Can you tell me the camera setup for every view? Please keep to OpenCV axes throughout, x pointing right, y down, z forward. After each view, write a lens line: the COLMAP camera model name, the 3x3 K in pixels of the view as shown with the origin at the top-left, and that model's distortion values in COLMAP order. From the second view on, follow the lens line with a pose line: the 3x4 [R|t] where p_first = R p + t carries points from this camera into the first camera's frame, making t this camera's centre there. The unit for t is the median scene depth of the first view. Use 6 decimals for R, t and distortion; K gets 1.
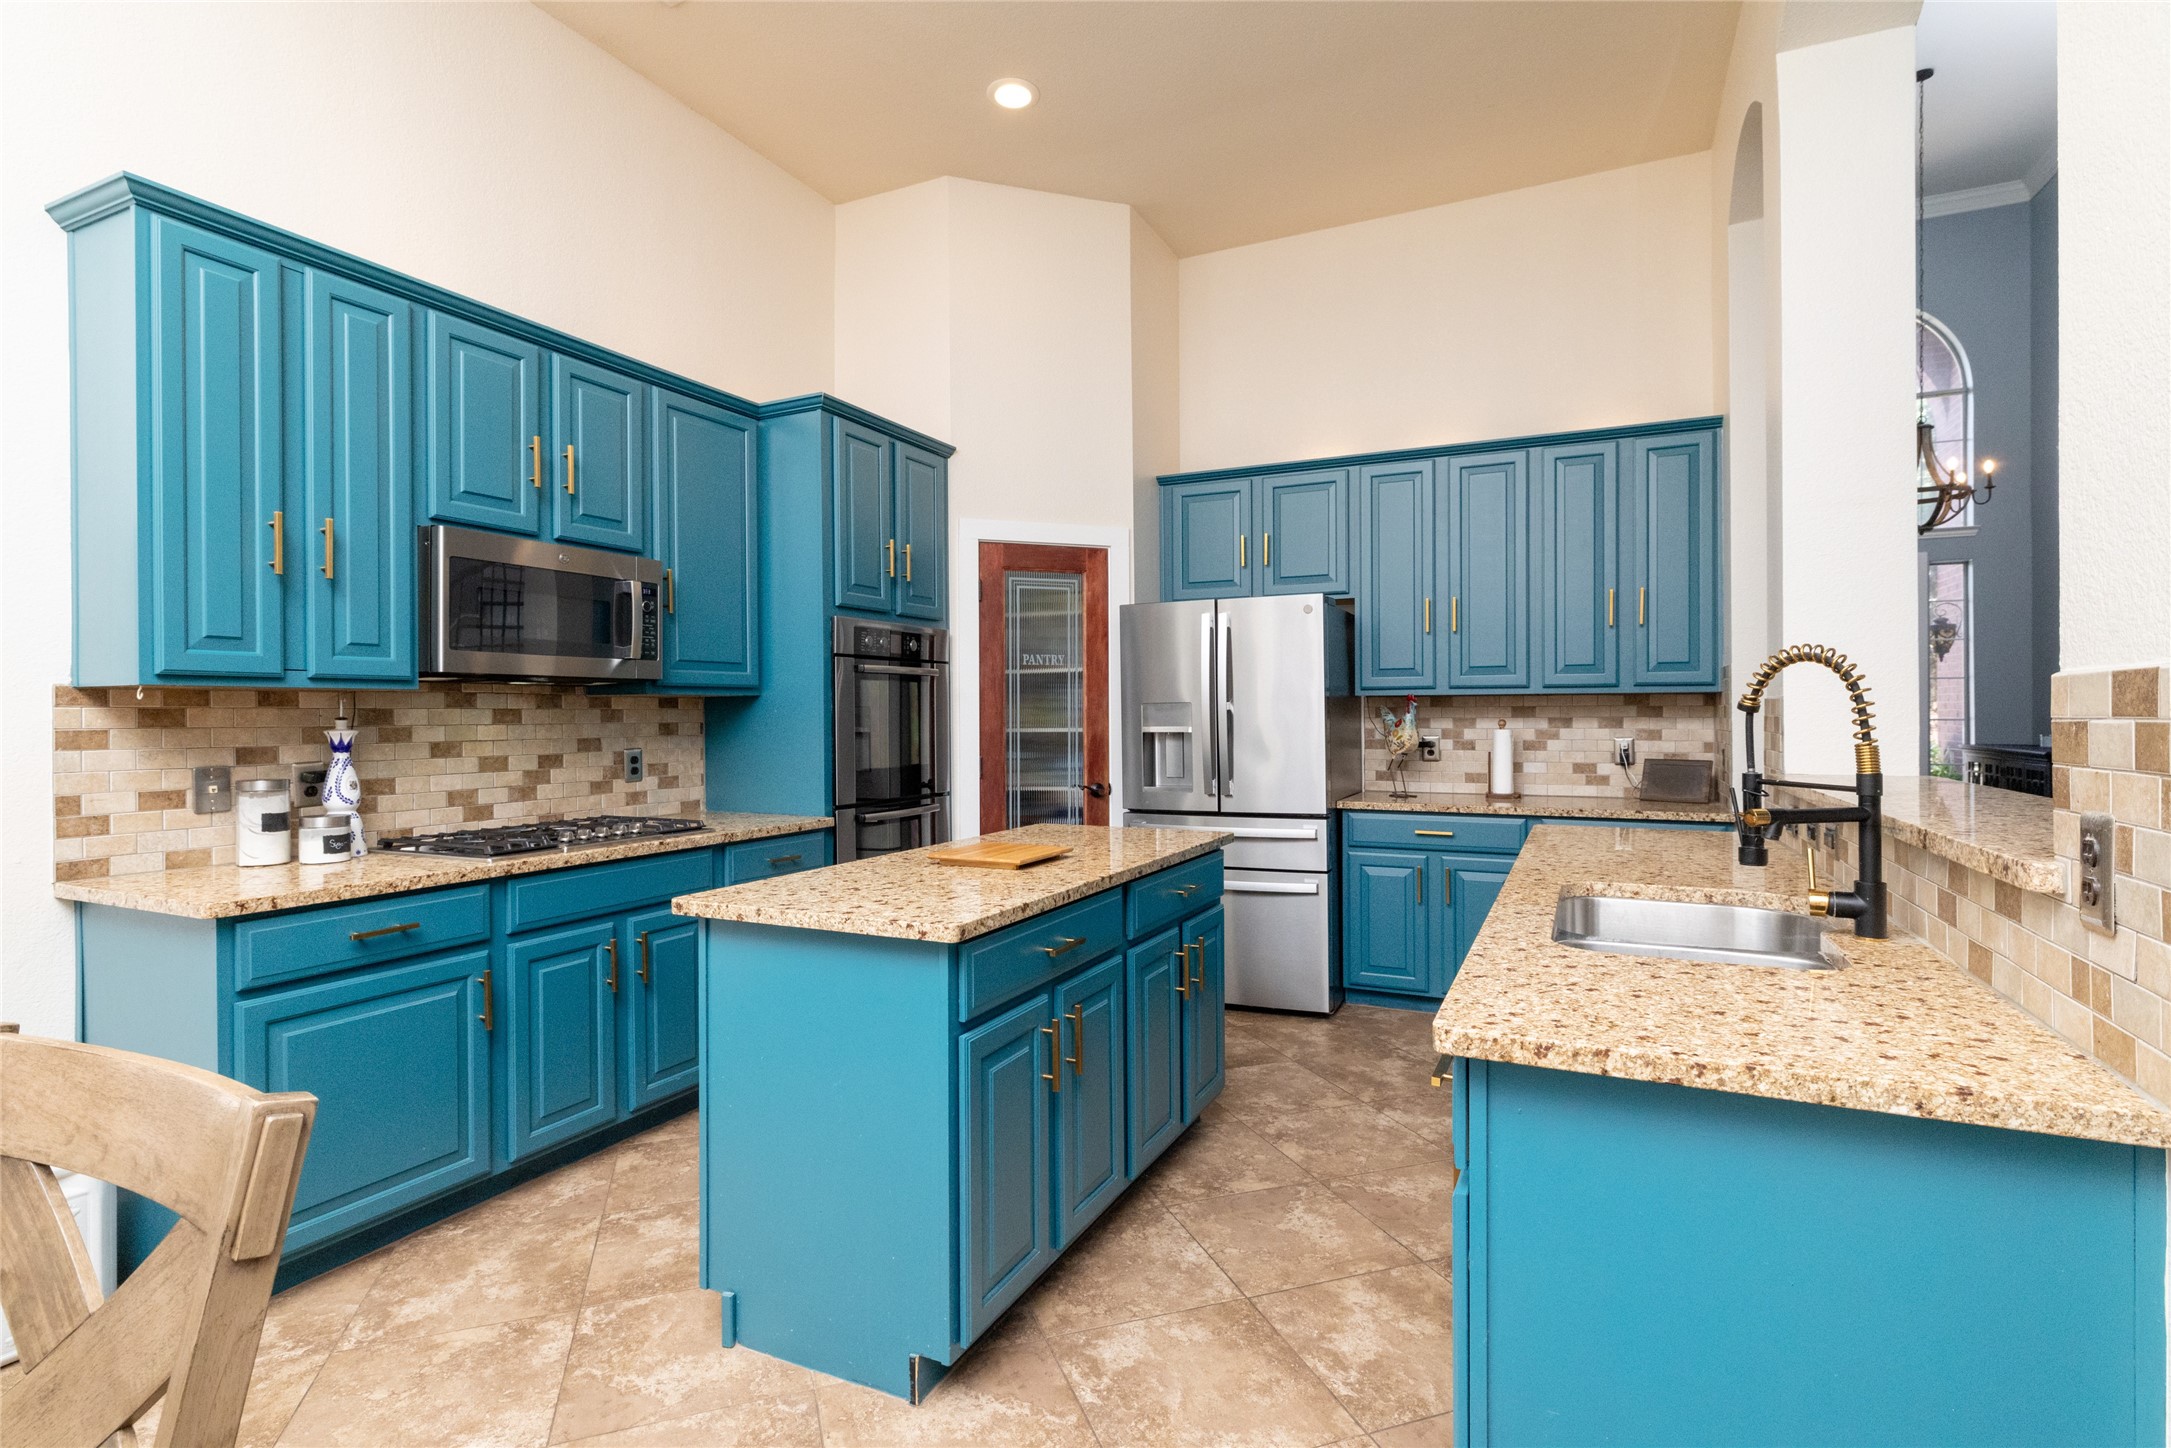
lens RADIAL K [[1066.7, 0, 1085.5], [0, 1066.7, 724.0], [0, 0, 1]] dist [0.001662, -0.000646]
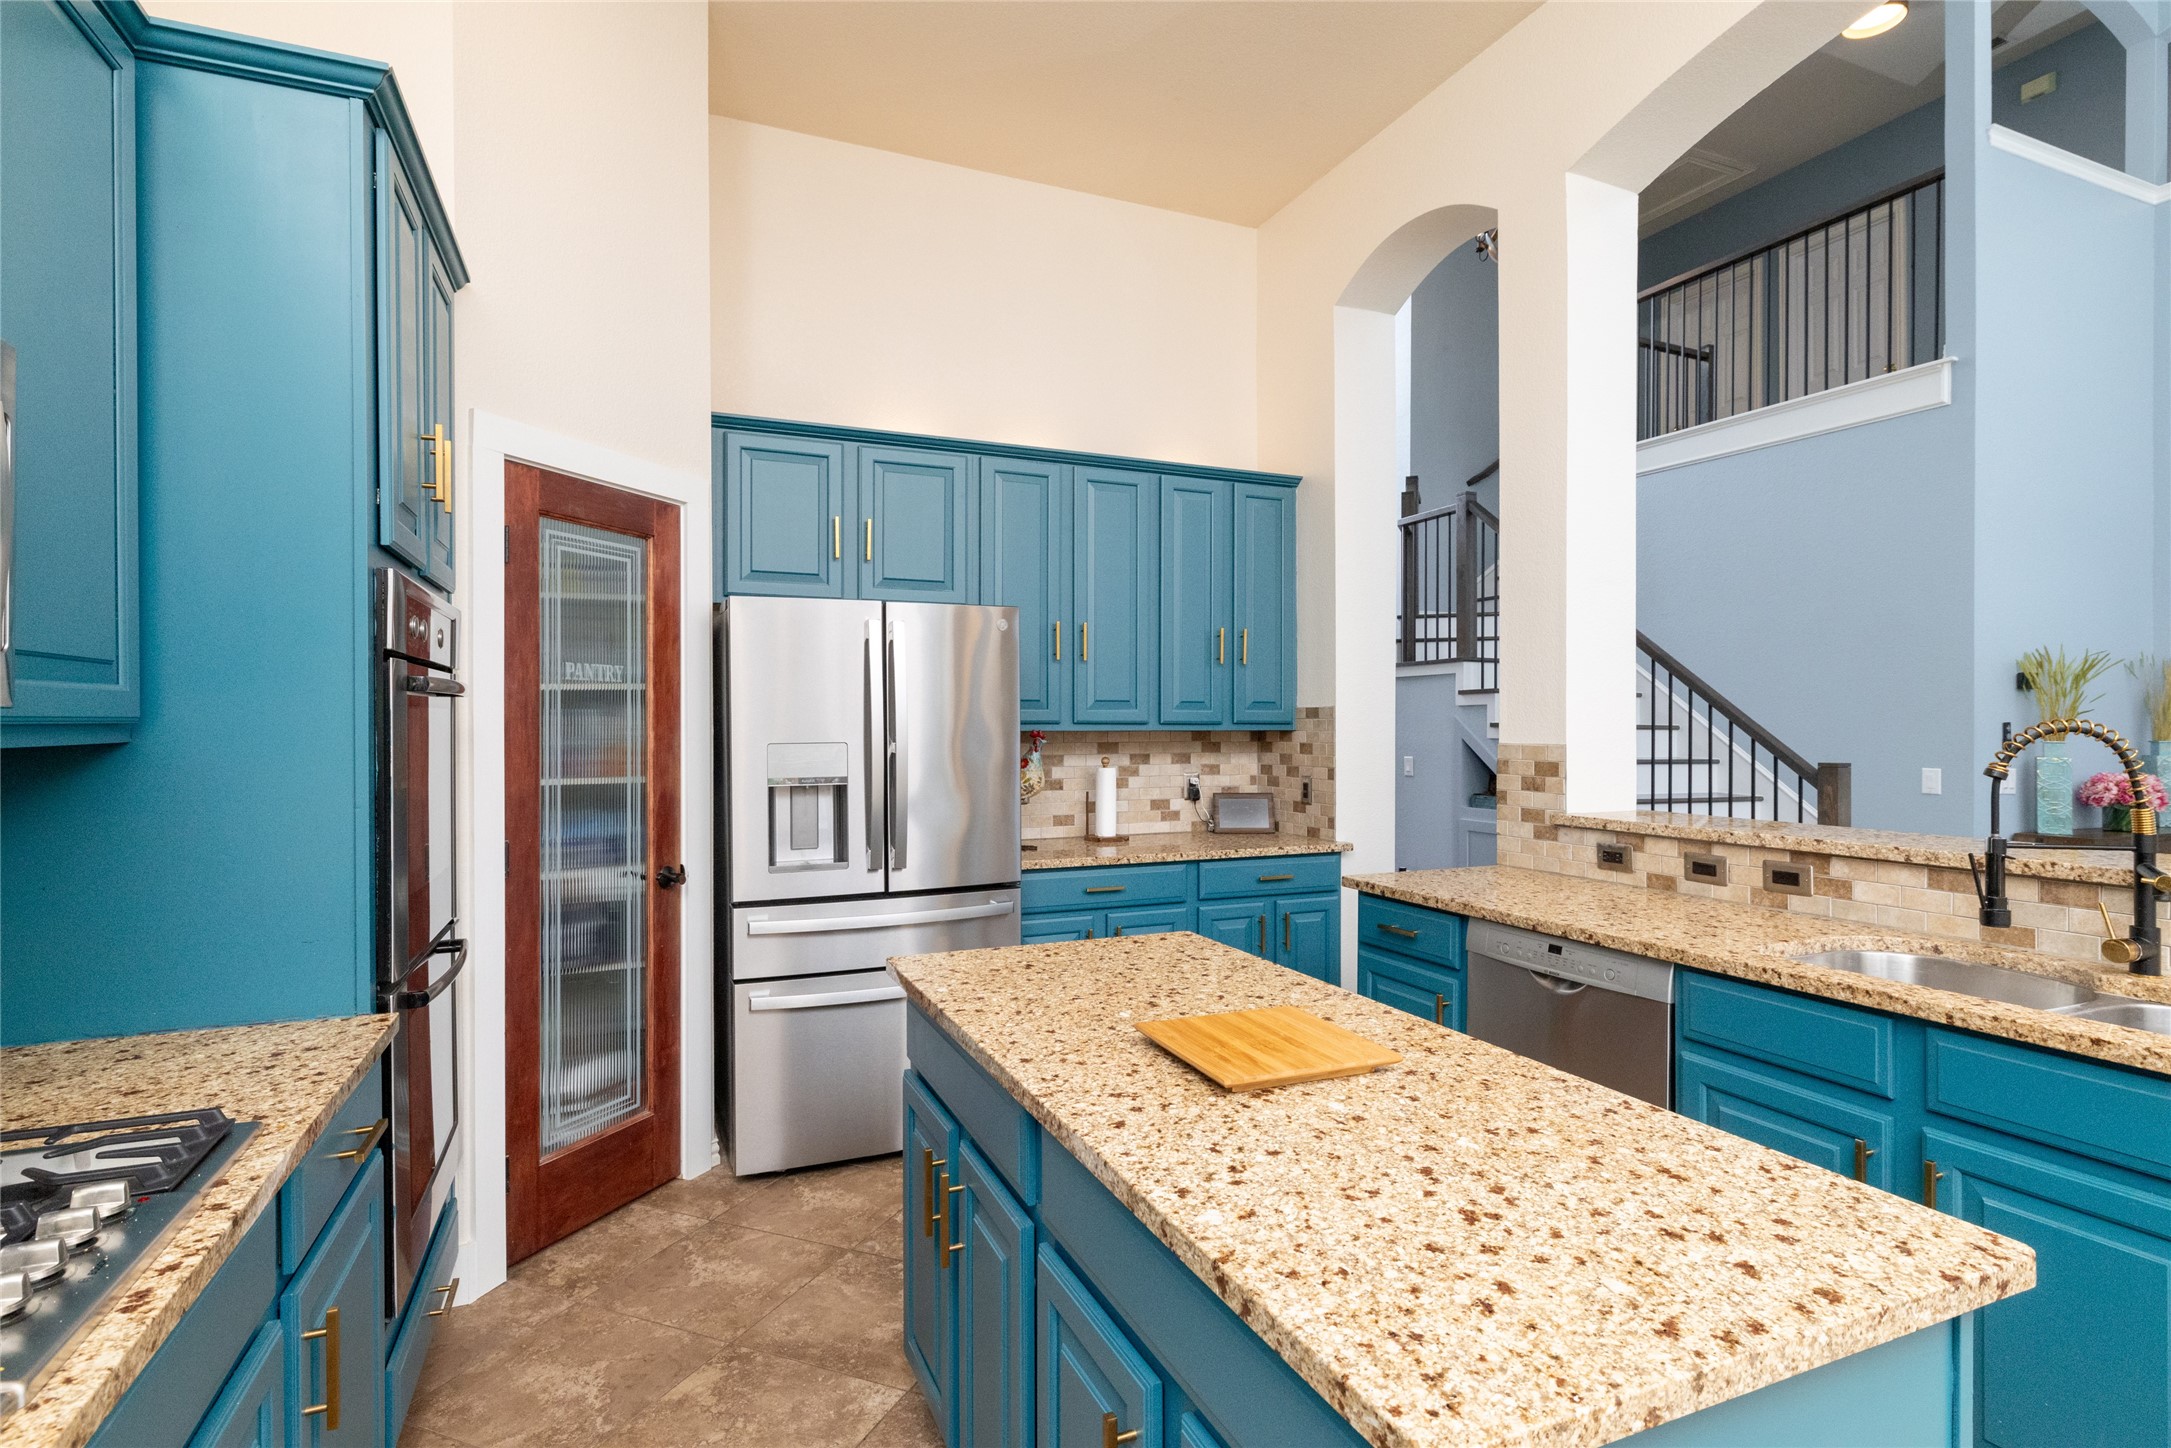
lens RADIAL K [[1066.7, 0, 1085.5], [0, 1066.7, 724.0], [0, 0, 1]] dist [0.001662, -0.000646]
pose [[0.654095, 0.003684, 0.756403, -0.328324], [0.005129, 0.999944, -0.009305, -0.024533], [-0.756395, 0.009966, 0.654040, 0.403887]]
